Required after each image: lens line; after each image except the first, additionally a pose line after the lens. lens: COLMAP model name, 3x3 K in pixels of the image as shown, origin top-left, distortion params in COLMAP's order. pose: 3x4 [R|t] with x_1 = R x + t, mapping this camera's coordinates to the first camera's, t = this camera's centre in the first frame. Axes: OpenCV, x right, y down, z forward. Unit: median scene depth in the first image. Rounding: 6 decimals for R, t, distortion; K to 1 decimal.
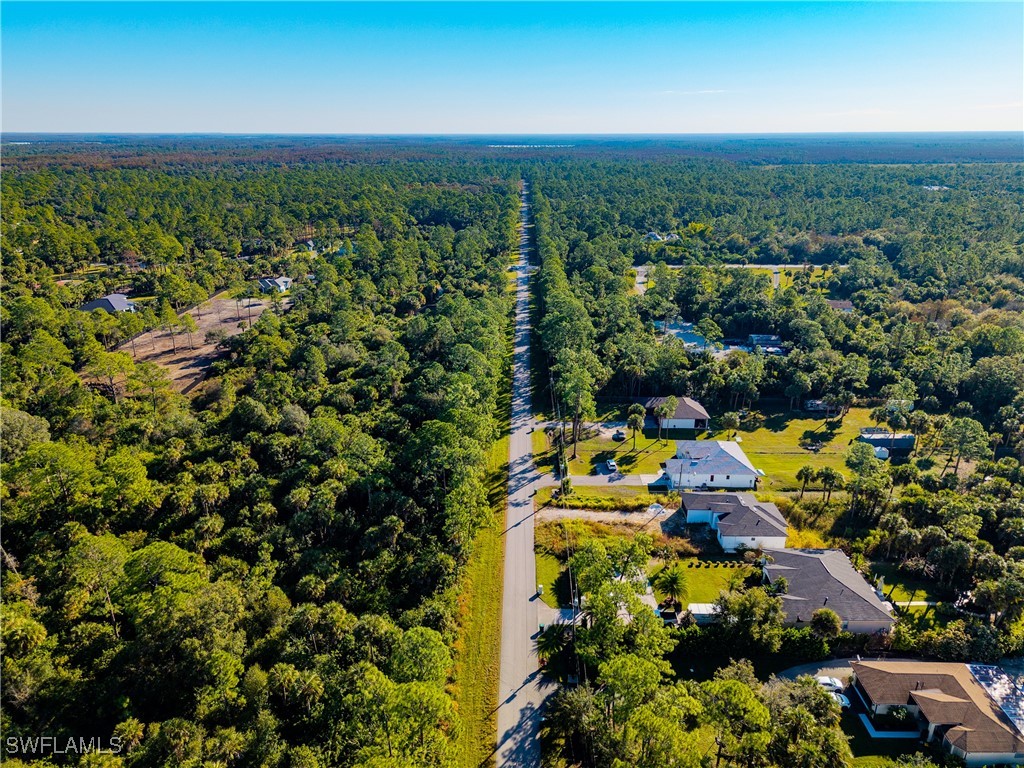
lens RADIAL K [[721.2, 0, 507.4], [0, 721.2, 380.7], [0, 0, 1]] dist [0.071415, -0.086844]
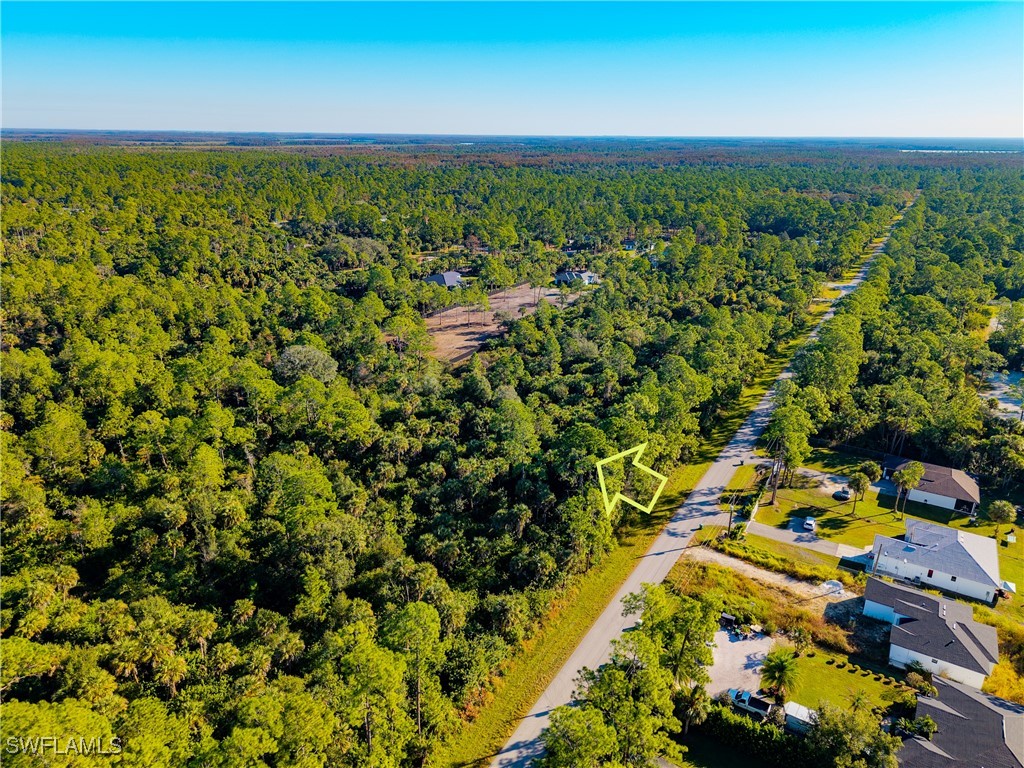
lens RADIAL K [[721.2, 0, 507.4], [0, 721.2, 380.7], [0, 0, 1]] dist [0.071415, -0.086844]
pose [[0.847577, 0.178652, -0.499697, 0.243253], [-0.181190, 0.982467, 0.043922, -0.021011], [0.498783, 0.053313, 0.865086, 0.077834]]
